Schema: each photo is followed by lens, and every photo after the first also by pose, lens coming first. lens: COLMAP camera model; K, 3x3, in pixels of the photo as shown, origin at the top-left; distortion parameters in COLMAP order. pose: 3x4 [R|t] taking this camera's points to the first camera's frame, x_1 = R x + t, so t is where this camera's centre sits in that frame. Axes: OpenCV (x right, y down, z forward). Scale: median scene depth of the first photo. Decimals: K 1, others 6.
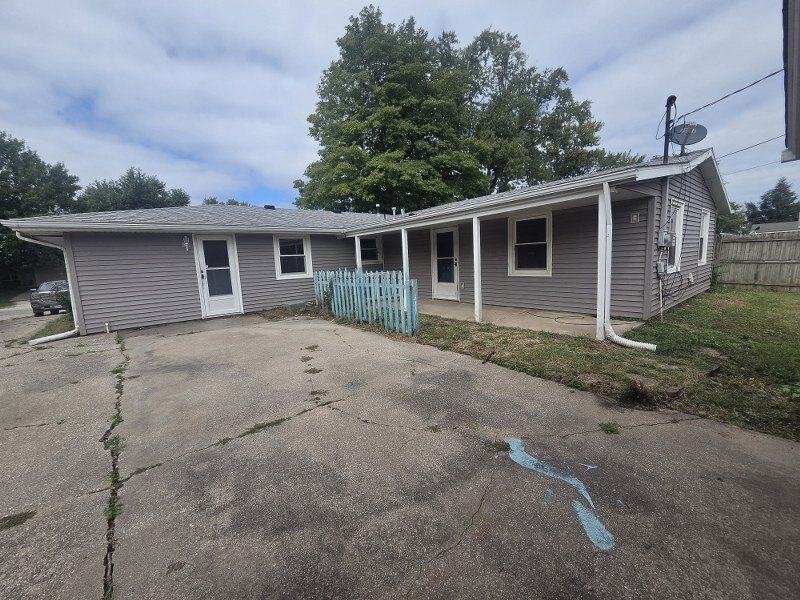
lens RADIAL K [[331.3, 0, 403.2], [0, 331.3, 300.4], [0, 0, 1]] dist [0.000423, 0.000113]
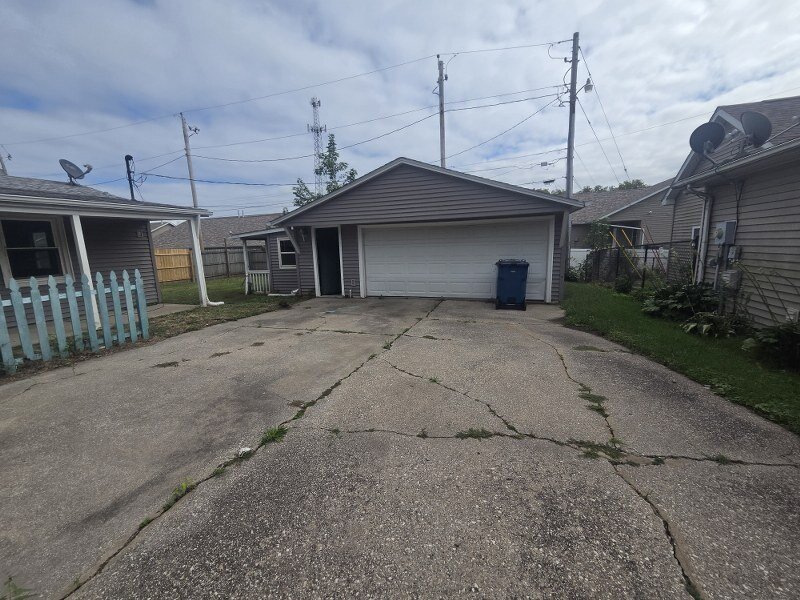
lens RADIAL K [[331.3, 0, 403.2], [0, 331.3, 300.4], [0, 0, 1]] dist [0.000423, 0.000113]
pose [[-0.533143, -0.076527, 0.842557, -1.639076], [0.164276, 0.967582, 0.191831, -0.081518], [-0.829923, 0.240686, -0.503288, 1.214548]]
